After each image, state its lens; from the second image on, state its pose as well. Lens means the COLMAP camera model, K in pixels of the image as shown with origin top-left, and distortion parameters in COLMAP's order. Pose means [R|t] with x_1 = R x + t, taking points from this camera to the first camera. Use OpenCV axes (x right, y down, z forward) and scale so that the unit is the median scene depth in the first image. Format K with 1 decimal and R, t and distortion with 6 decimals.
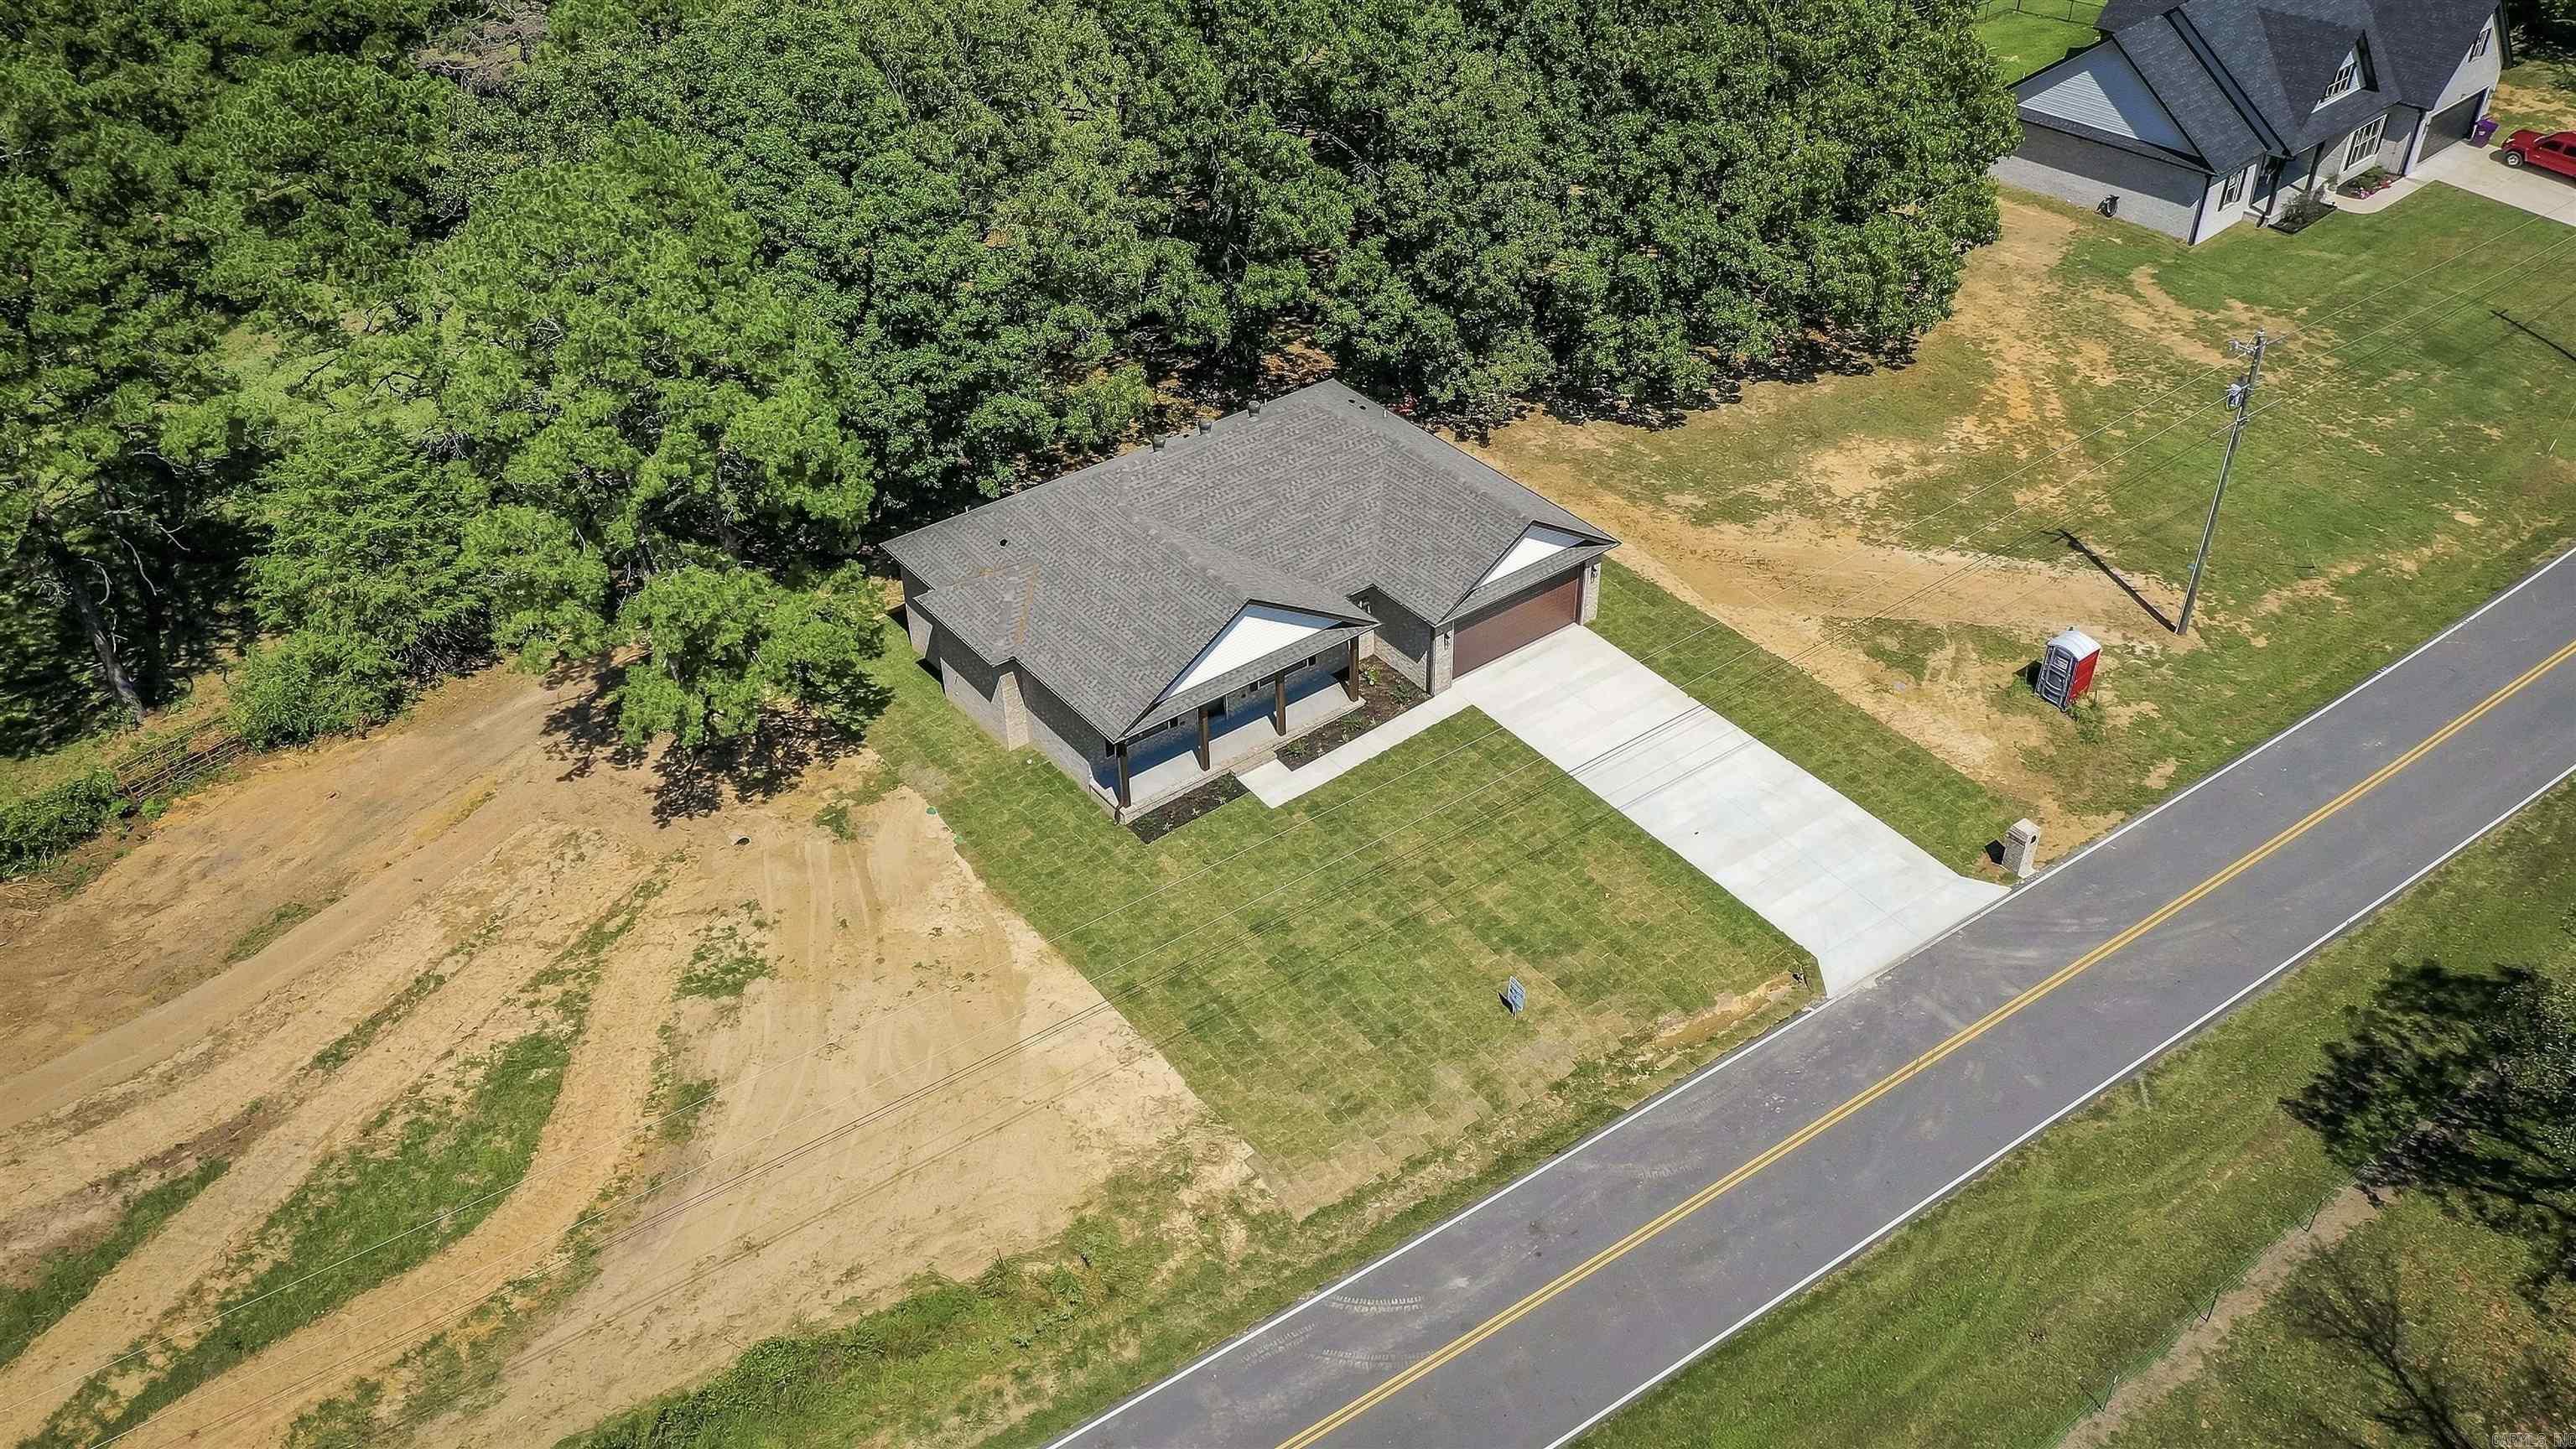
lens RADIAL K [[2052.5, 0, 1299.5], [0, 2052.5, 719.2], [0, 0, 1]] dist [0.026615, 0.006536]
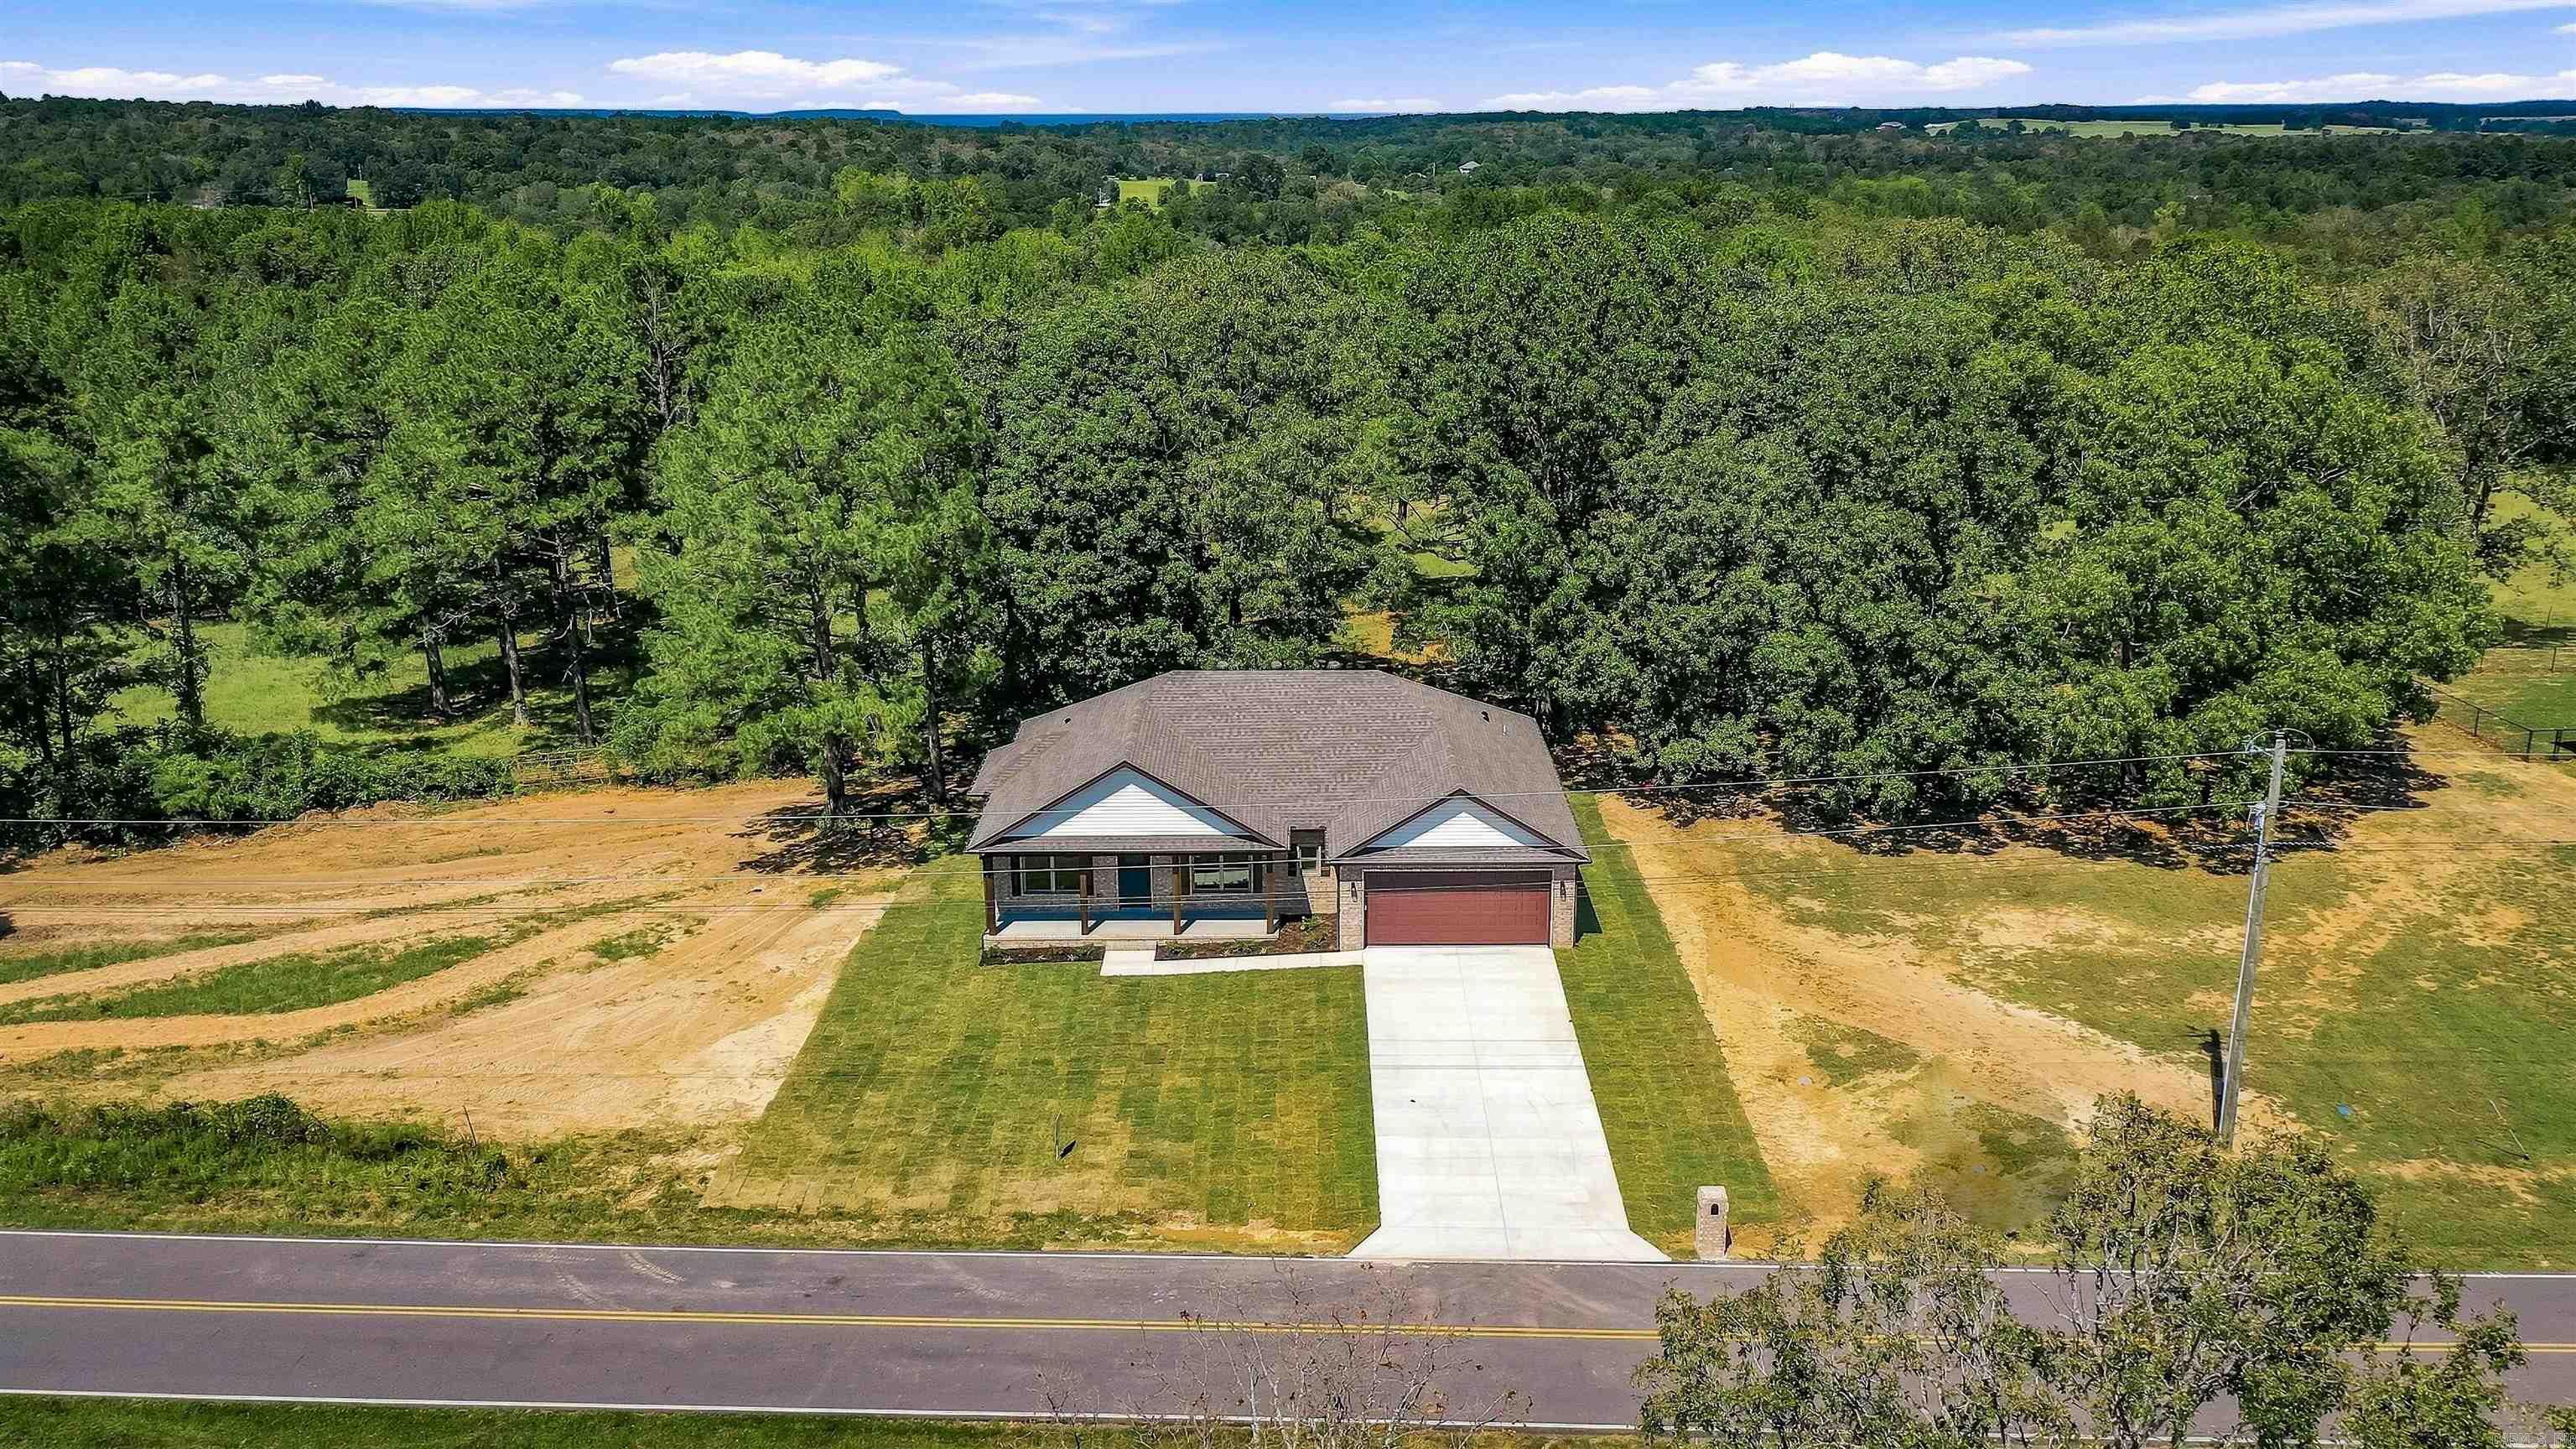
lens RADIAL K [[2052.5, 0, 1299.5], [0, 2052.5, 719.2], [0, 0, 1]] dist [0.026615, 0.006536]
pose [[0.795994, 0.182239, -0.577219, 0.607933], [-0.362867, 0.906919, -0.214067, 0.107217], [0.484480, 0.379850, 0.788031, 0.199959]]
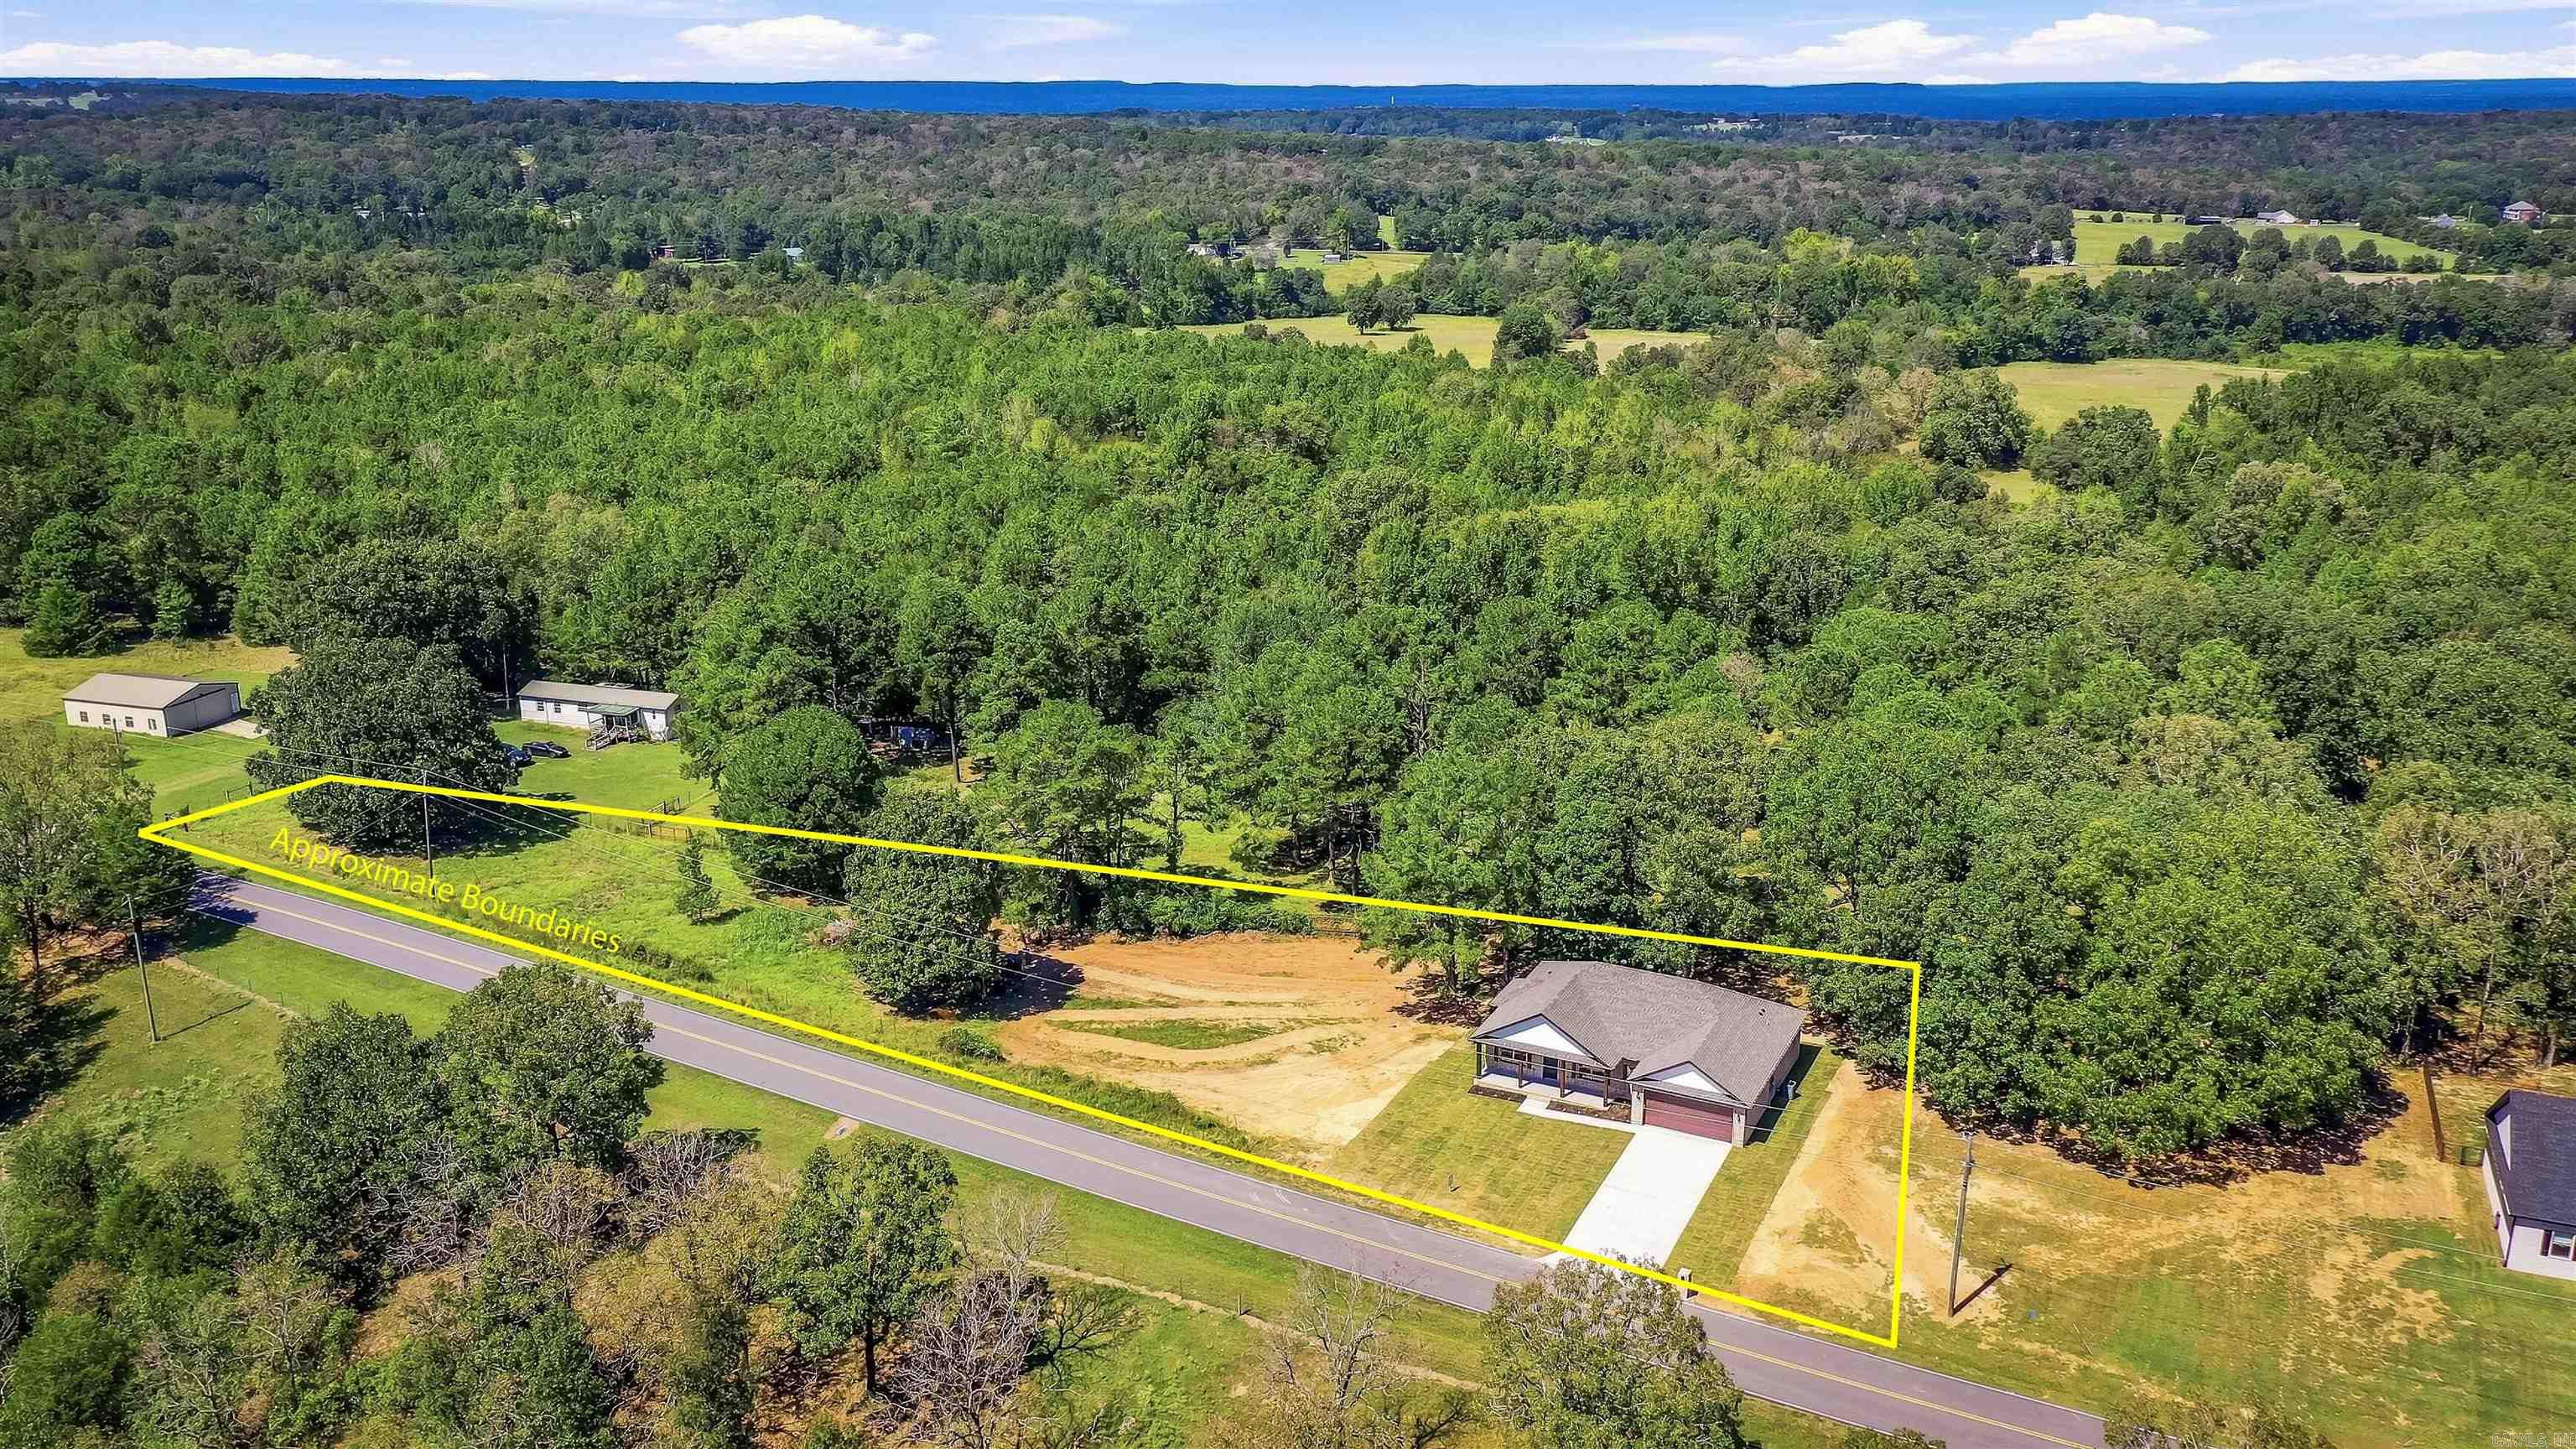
lens RADIAL K [[2052.5, 0, 1299.5], [0, 2052.5, 719.2], [0, 0, 1]] dist [0.026615, 0.006536]
pose [[0.438996, 0.276446, -0.854904, 1.563446], [-0.532691, 0.846310, 0.000128, -0.176673], [0.723549, 0.455344, 0.518787, -0.447349]]
